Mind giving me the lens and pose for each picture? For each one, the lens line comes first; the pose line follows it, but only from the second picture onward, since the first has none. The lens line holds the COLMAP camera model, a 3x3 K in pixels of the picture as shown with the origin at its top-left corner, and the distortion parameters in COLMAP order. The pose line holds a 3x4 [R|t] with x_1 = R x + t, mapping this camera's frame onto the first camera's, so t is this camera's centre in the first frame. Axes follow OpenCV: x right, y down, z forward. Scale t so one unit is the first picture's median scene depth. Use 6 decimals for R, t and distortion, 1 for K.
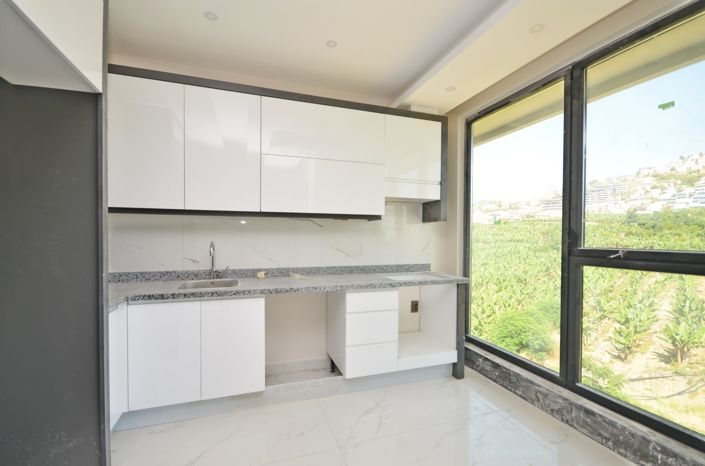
lens RADIAL K [[307.6, 0, 353.0], [0, 307.6, 239.3], [0, 0, 1]] dist [0.002567, -0.004697]
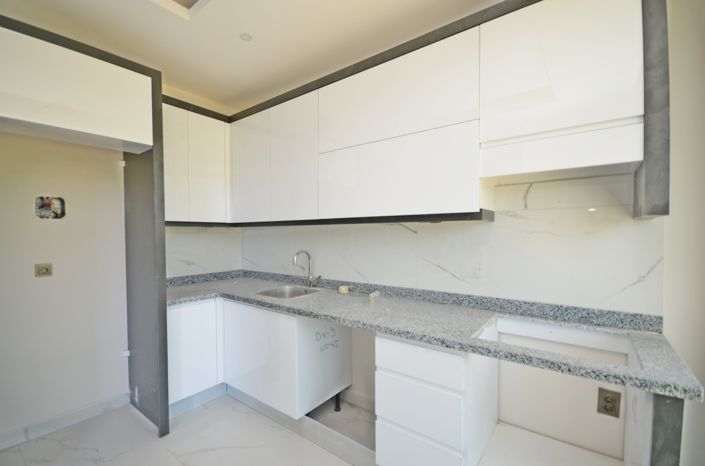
lens RADIAL K [[307.6, 0, 354.5], [0, 307.6, 239.0], [0, 0, 1]] dist [0.002567, -0.004697]
pose [[0.555206, 0.004663, -0.831700, 0.461335], [0.000549, 0.999982, 0.005973, -0.034727], [0.831713, -0.003773, 0.555193, 0.542043]]
